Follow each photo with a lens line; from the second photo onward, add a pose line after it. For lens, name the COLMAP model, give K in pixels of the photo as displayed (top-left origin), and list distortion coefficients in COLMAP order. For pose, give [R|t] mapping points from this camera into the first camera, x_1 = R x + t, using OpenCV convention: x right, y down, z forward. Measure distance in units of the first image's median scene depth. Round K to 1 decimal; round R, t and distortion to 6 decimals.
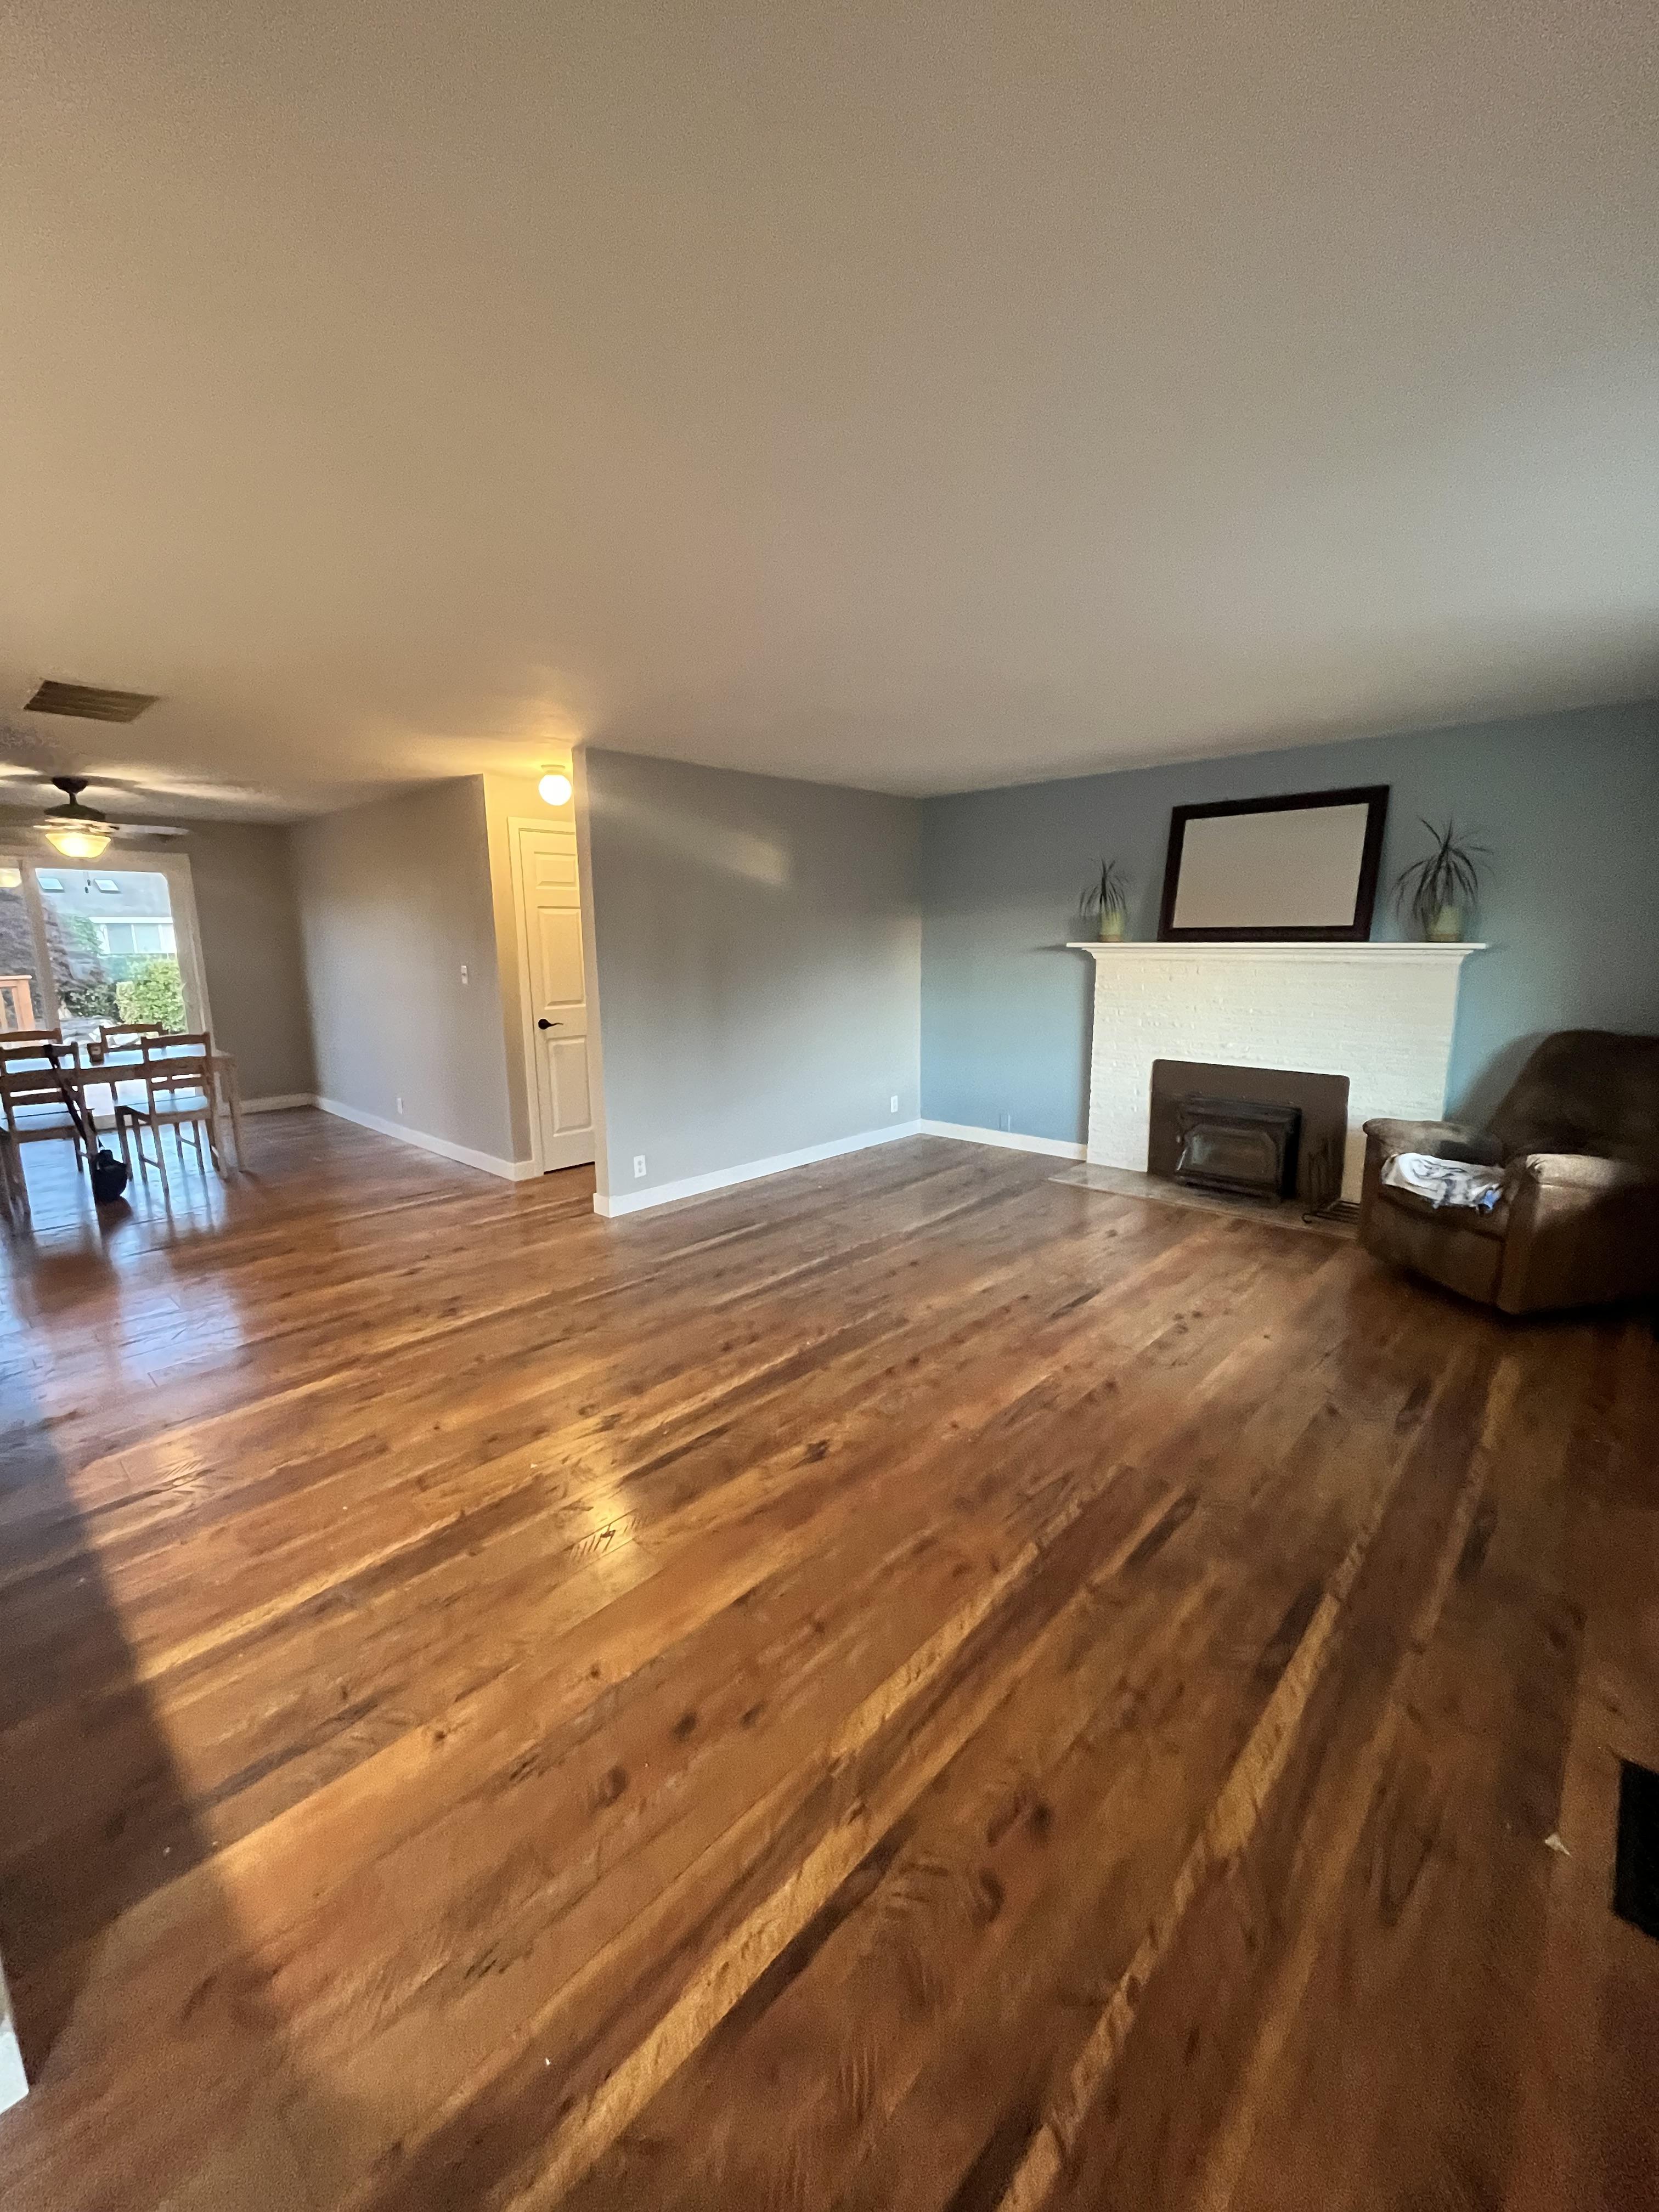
lens RADIAL K [[893.9, 0, 829.5], [0, 893.9, 1106.0], [0, 0, 1]] dist [-0.000579, -0.000474]
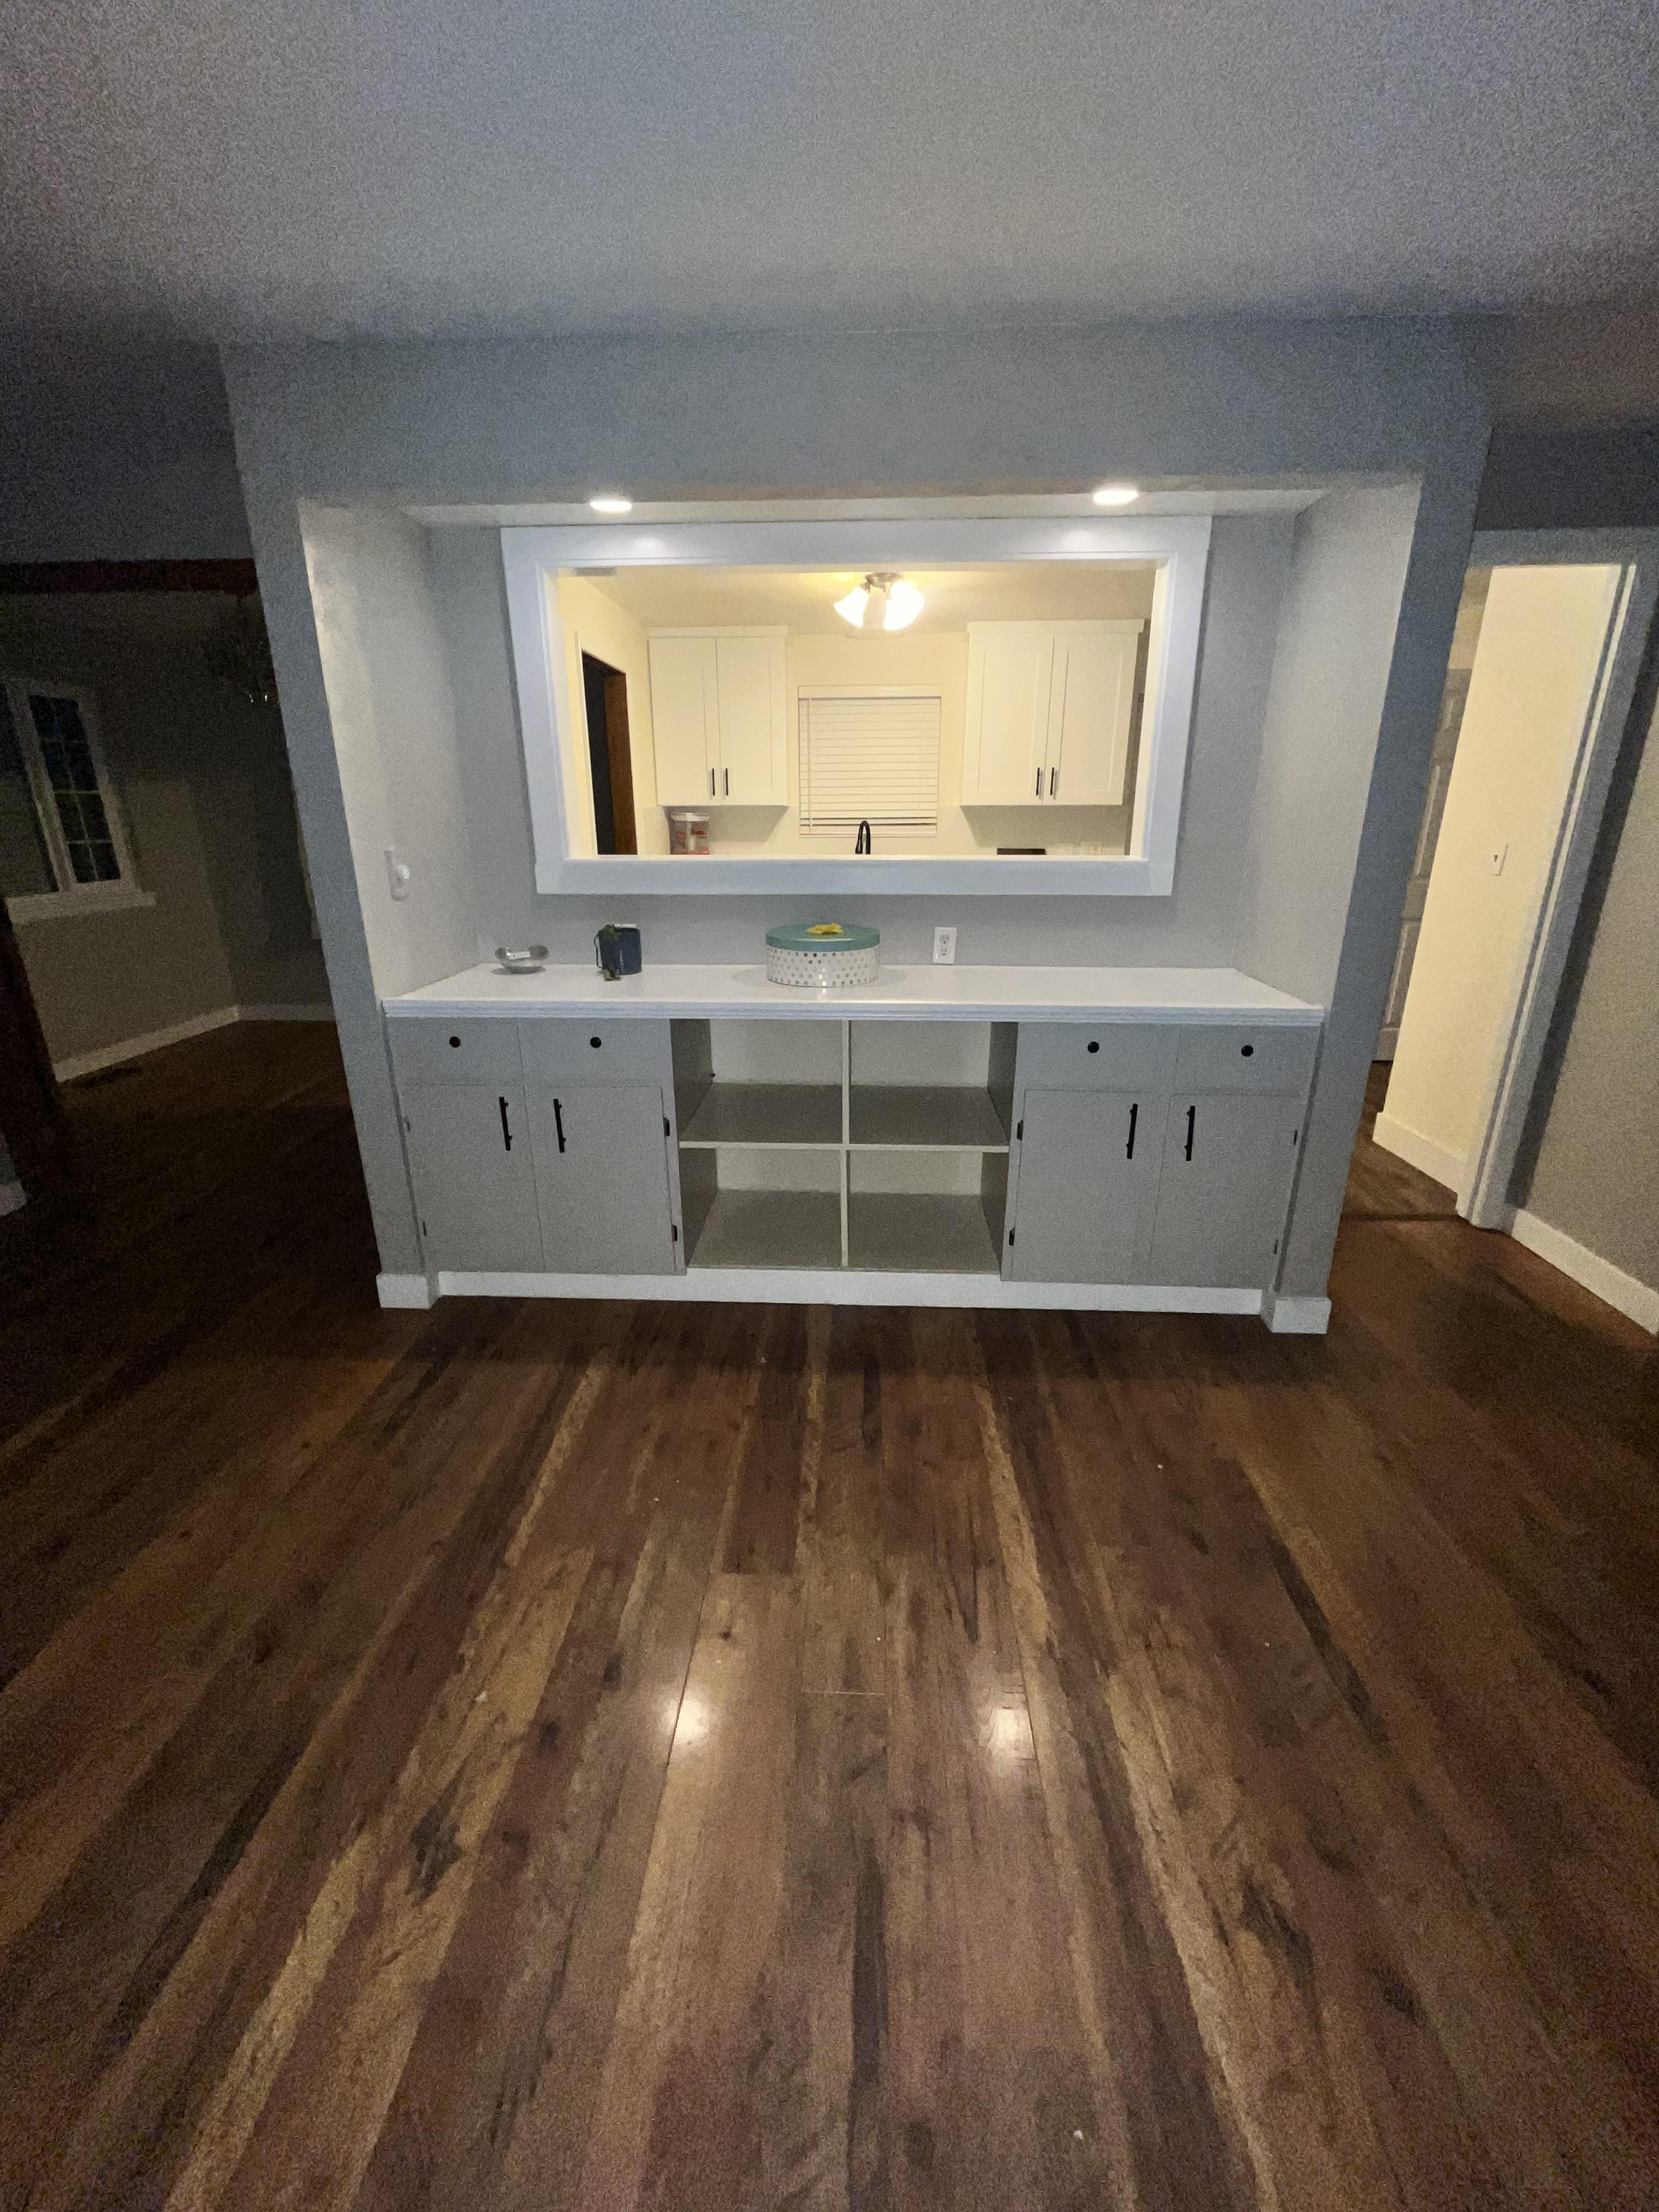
lens RADIAL K [[893.9, 0, 829.5], [0, 893.9, 1106.0], [0, 0, 1]] dist [-0.000579, -0.000474]
pose [[-0.763442, 0.216257, -0.608596, -0.233406], [-0.109754, 0.885137, 0.452201, -0.262252], [0.636482, 0.412026, -0.652016, 1.465379]]
